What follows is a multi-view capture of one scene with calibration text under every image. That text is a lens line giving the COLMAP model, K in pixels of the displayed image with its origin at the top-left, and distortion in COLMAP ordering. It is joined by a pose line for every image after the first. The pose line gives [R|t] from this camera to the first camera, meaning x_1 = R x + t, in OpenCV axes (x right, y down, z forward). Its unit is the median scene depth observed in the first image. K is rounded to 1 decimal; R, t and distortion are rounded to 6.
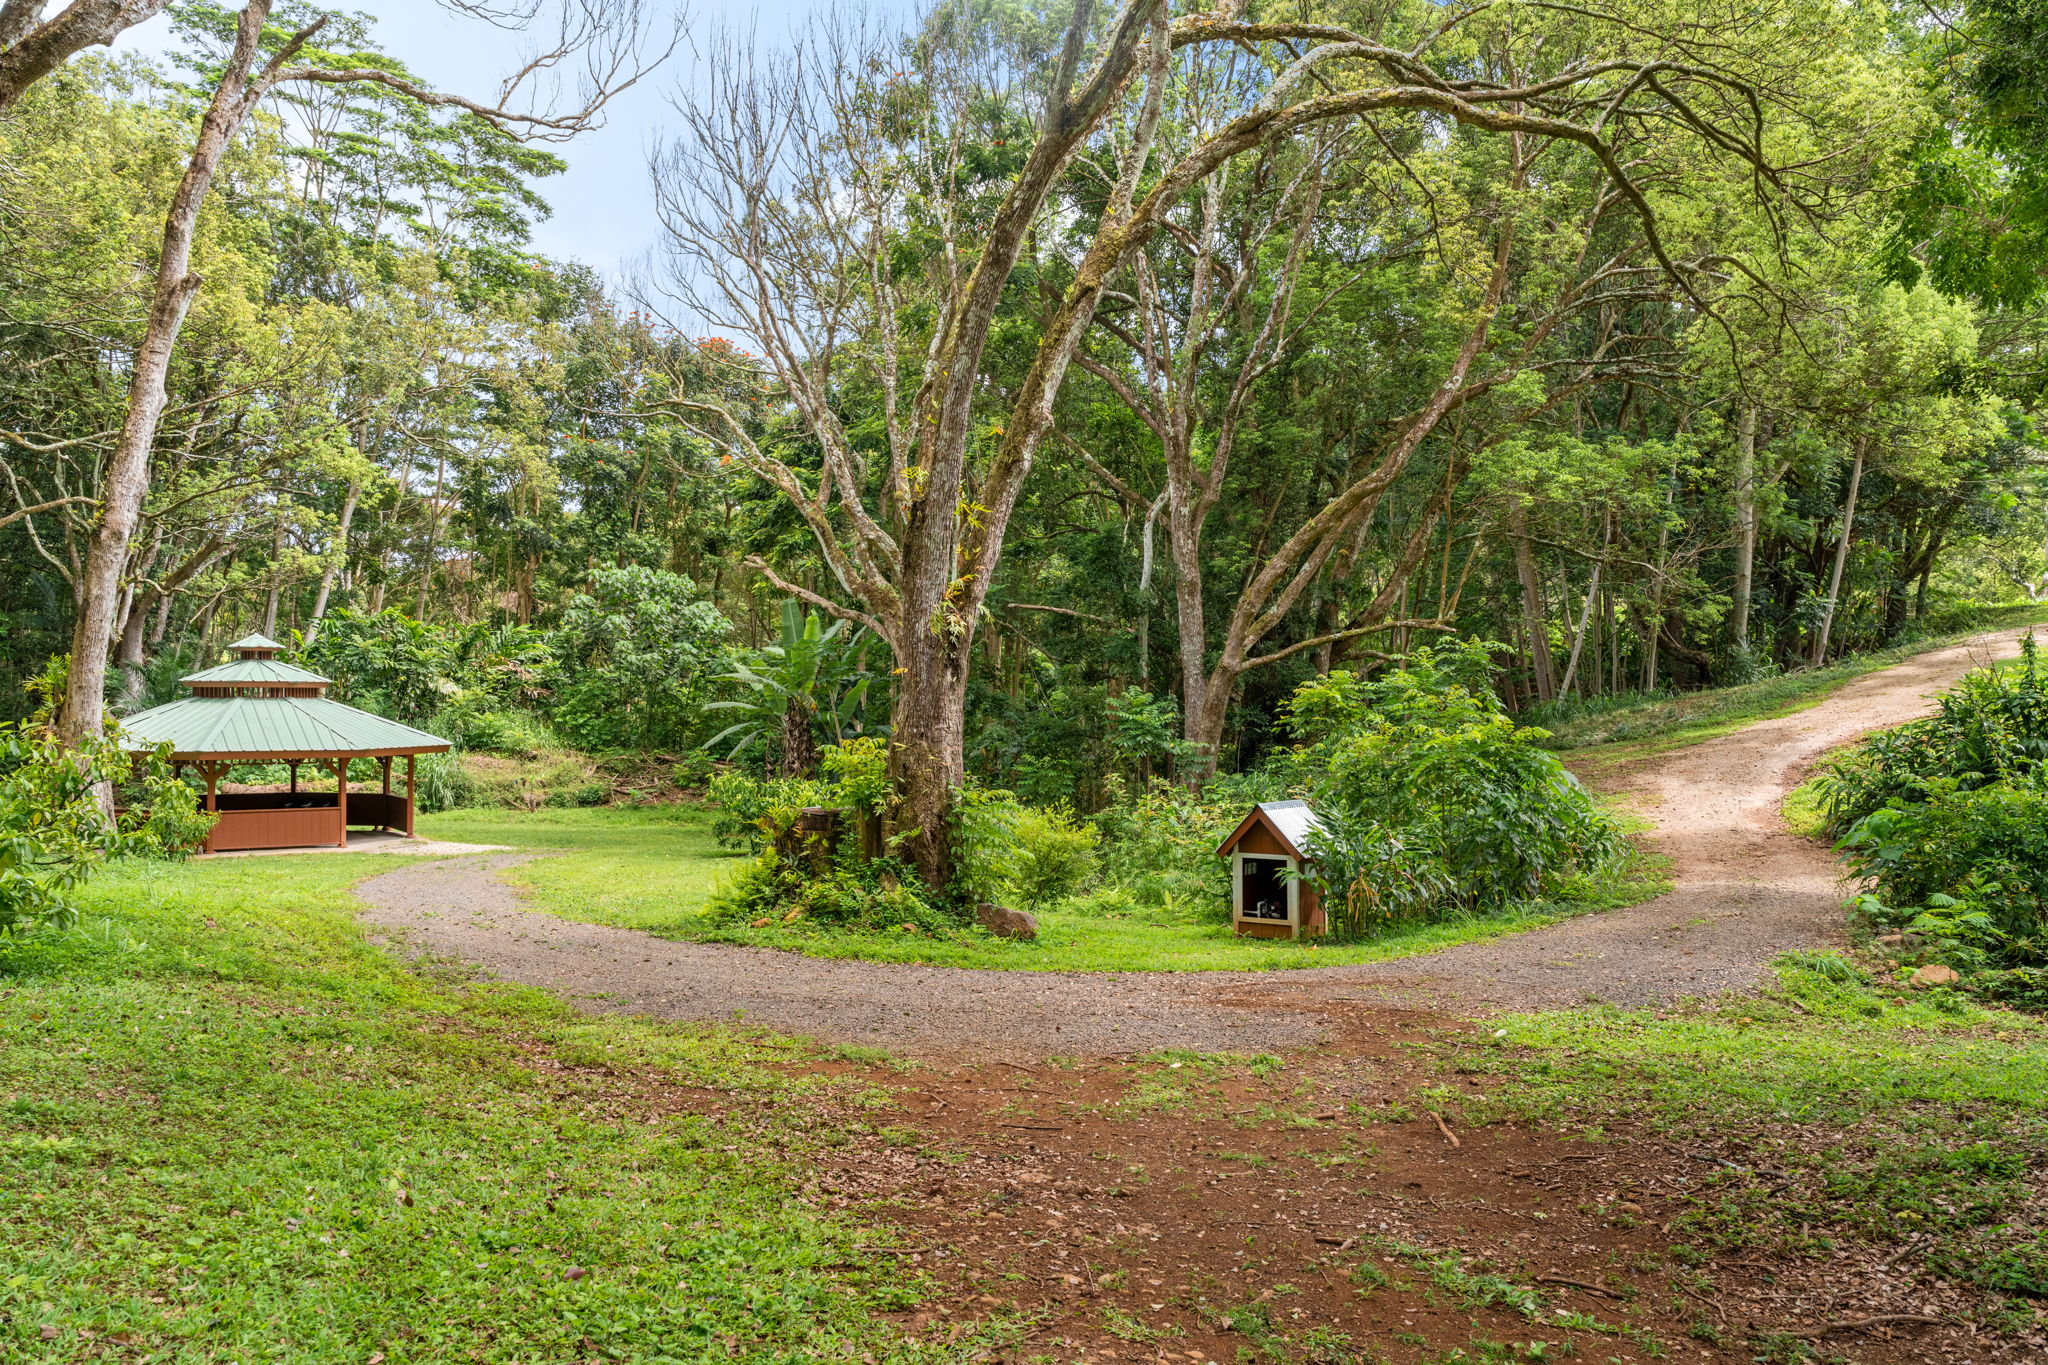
lens RADIAL K [[1724.5, 0, 1023.8], [0, 1724.5, 696.2], [0, 0, 1]] dist [0.005960, -0.005727]
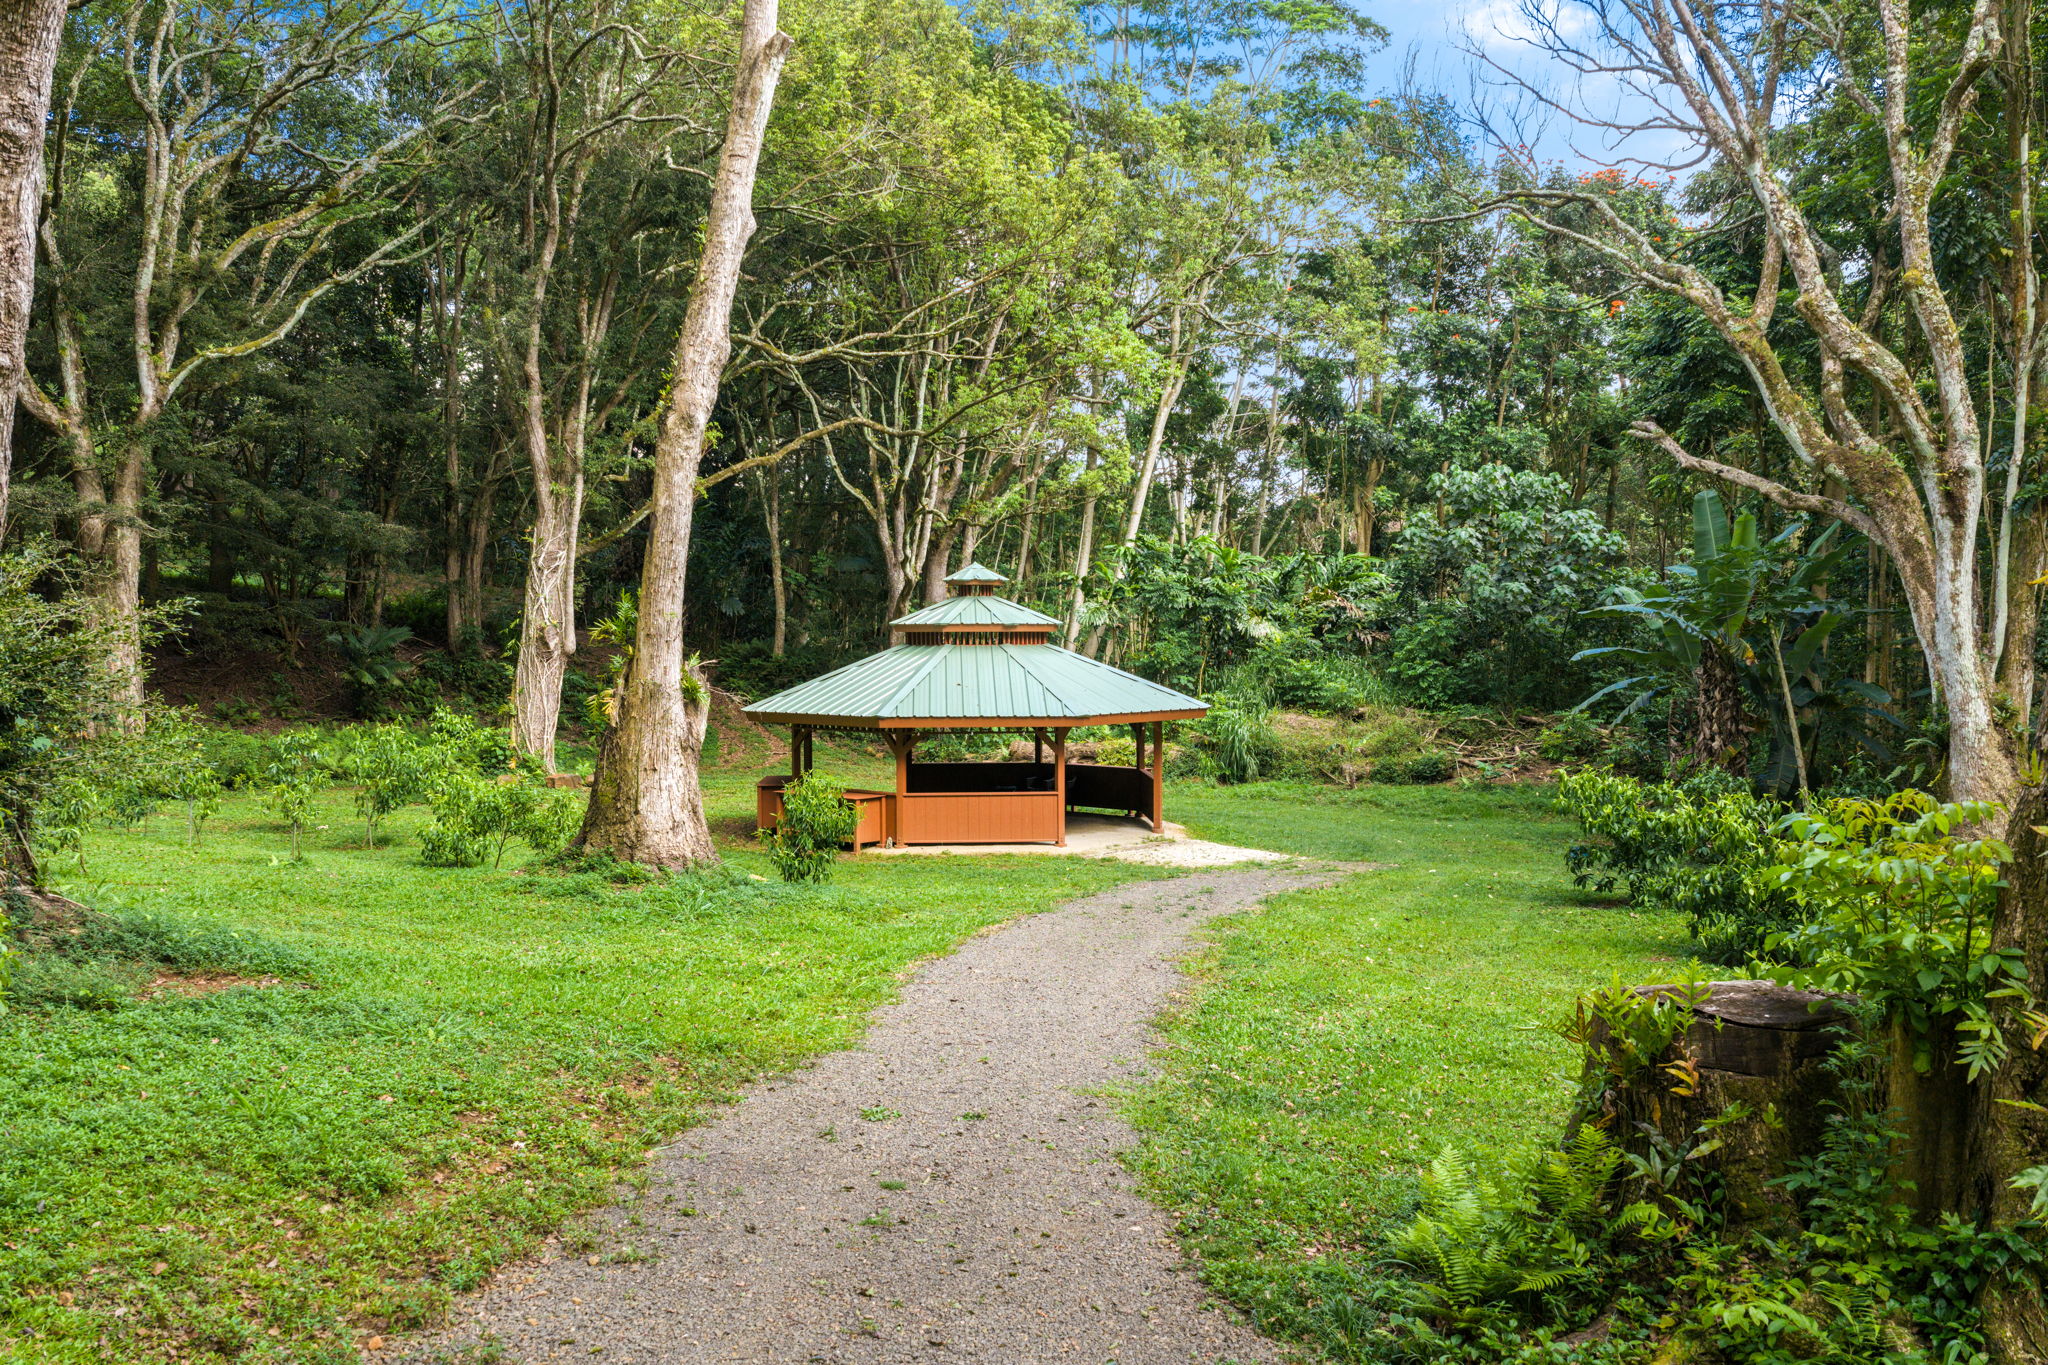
lens RADIAL K [[1724.5, 0, 1023.8], [0, 1724.5, 696.2], [0, 0, 1]] dist [0.005960, -0.005727]
pose [[0.869401, 0.011312, -0.493978, -0.031318], [0.006706, 0.999376, 0.034689, -0.002178], [0.494062, -0.033471, 0.868782, 0.260819]]
